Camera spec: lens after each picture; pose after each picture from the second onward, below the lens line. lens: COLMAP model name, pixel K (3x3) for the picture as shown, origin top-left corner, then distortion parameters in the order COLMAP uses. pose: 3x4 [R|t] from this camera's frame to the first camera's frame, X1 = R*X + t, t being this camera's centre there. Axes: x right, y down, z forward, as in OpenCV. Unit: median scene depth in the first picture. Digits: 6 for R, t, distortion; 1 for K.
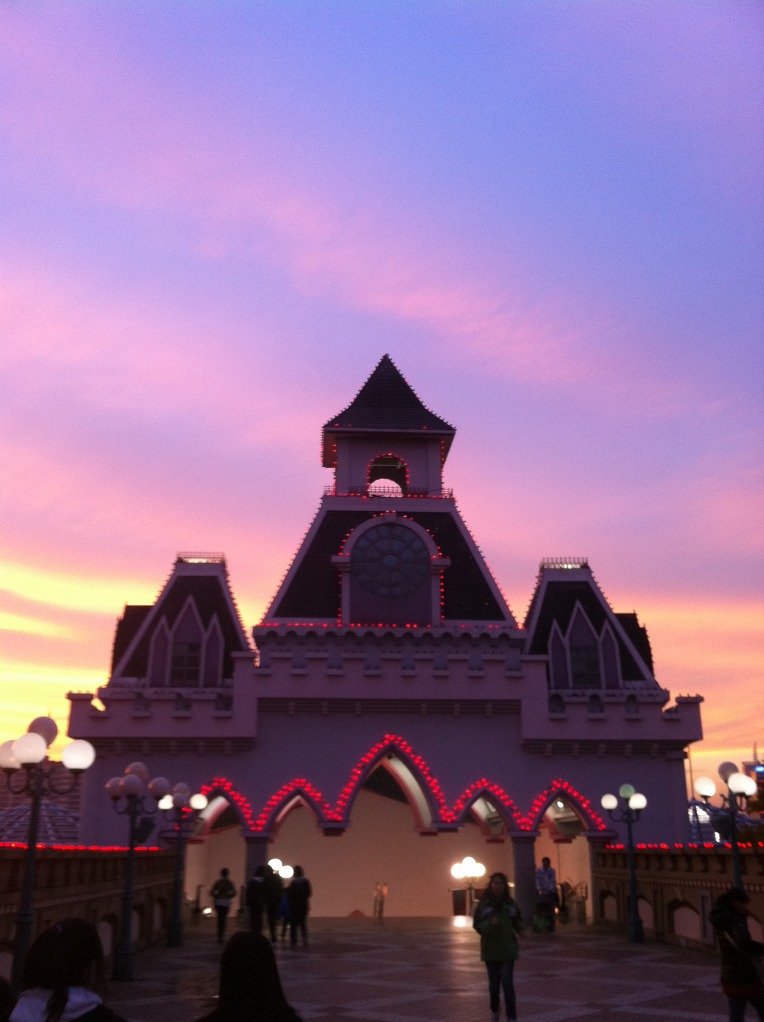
lens RADIAL K [[927.1, 0, 385.3], [0, 927.1, 516.0], [0, 0, 1]] dist [-0.012171, -0.034595]
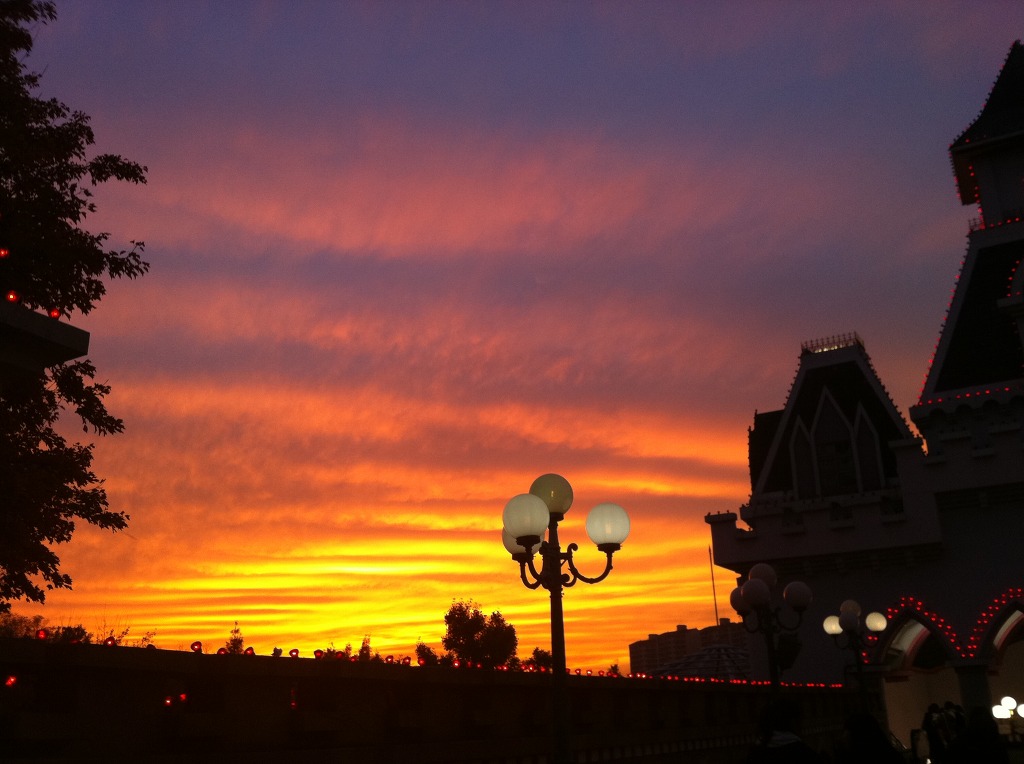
lens RADIAL K [[928.9, 0, 514.7], [0, 928.9, 373.5], [0, 0, 1]] dist [-0.012171, -0.034595]
pose [[0.831162, -0.199196, -0.519124, -0.005195], [0.202540, 0.977947, -0.050969, 0.061754], [0.517829, -0.062780, 0.853178, 0.141363]]
